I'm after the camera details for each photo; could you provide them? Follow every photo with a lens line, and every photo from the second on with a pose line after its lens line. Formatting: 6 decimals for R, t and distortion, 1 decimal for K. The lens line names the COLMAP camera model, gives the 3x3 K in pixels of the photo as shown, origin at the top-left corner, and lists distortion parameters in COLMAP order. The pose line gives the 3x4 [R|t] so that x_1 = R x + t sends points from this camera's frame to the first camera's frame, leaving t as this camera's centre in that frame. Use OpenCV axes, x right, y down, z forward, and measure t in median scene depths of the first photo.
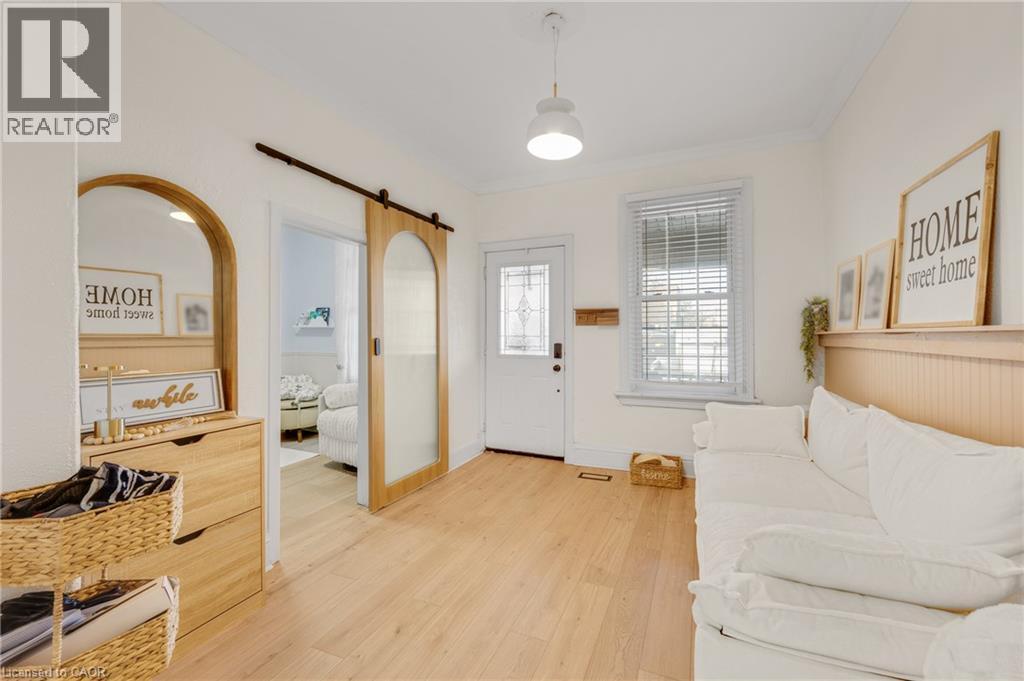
lens RADIAL K [[415.4, 0, 511.3], [0, 415.4, 331.0], [0, 0, 1]] dist [-0.000053, 0.000018]
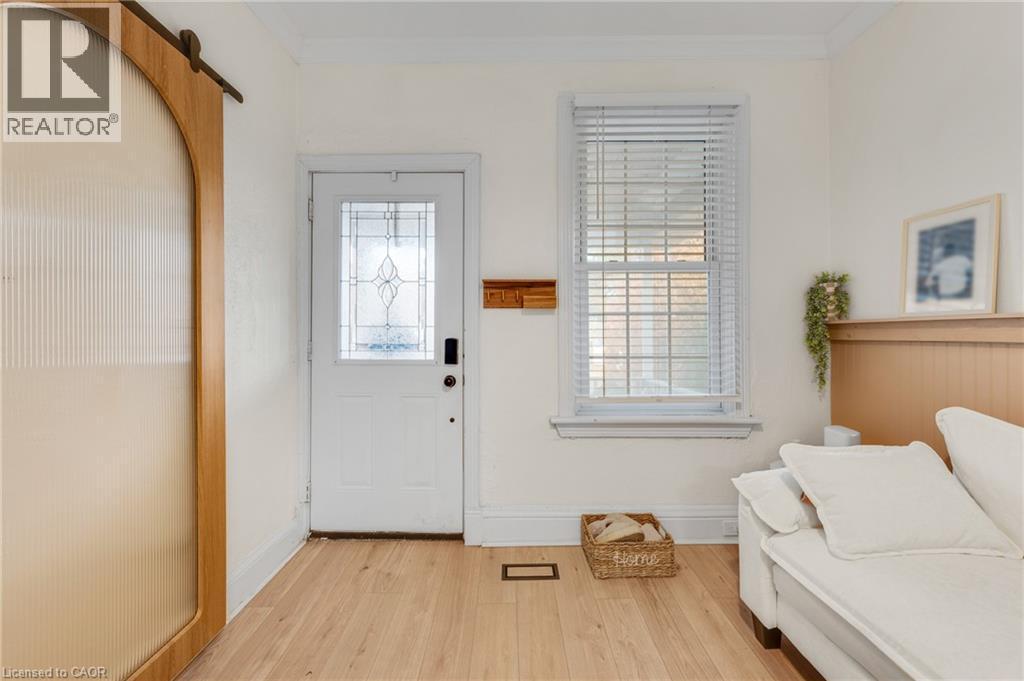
lens RADIAL K [[418.6, 0, 510.3], [0, 418.6, 321.8], [0, 0, 1]] dist [0.000983, 0.000164]
pose [[0.910187, 0.004597, 0.414172, -0.057770], [-0.004659, 0.999989, -0.000861, 0.006506], [-0.414171, -0.001146, 0.910198, 0.440707]]
